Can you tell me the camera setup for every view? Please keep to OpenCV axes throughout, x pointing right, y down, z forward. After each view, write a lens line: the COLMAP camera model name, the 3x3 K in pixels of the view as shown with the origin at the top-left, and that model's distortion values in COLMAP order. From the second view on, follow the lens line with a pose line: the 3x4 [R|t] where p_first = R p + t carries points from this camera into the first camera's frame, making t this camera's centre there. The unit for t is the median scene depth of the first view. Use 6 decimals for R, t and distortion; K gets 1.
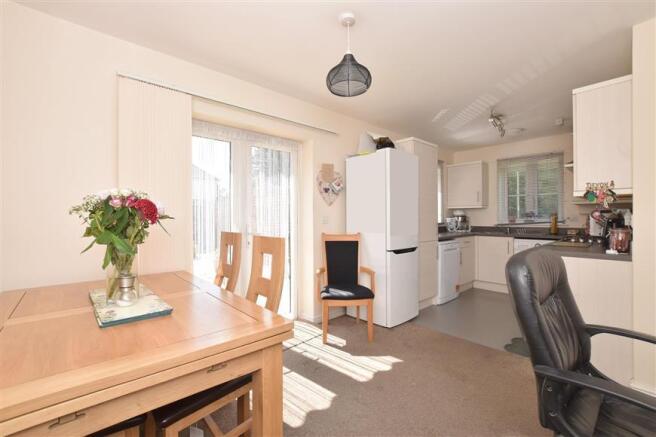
lens RADIAL K [[288.8, 0, 328.6], [0, 288.8, 217.0], [0, 0, 1]] dist [-0.002945, 0.000016]
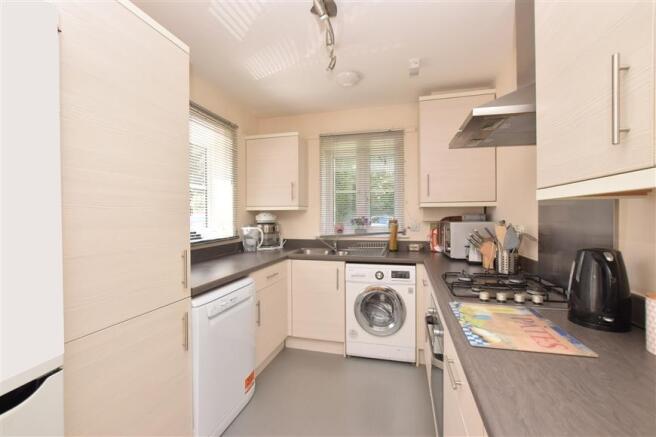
lens RADIAL K [[288.8, 0, 328.5], [0, 288.8, 217.1], [0, 0, 1]] dist [-0.002945, 0.000016]
pose [[0.840243, -0.005424, 0.542183, 0.265124], [0.001836, 0.999973, 0.007158, -0.022453], [-0.542207, -0.005019, 0.840230, 0.473900]]
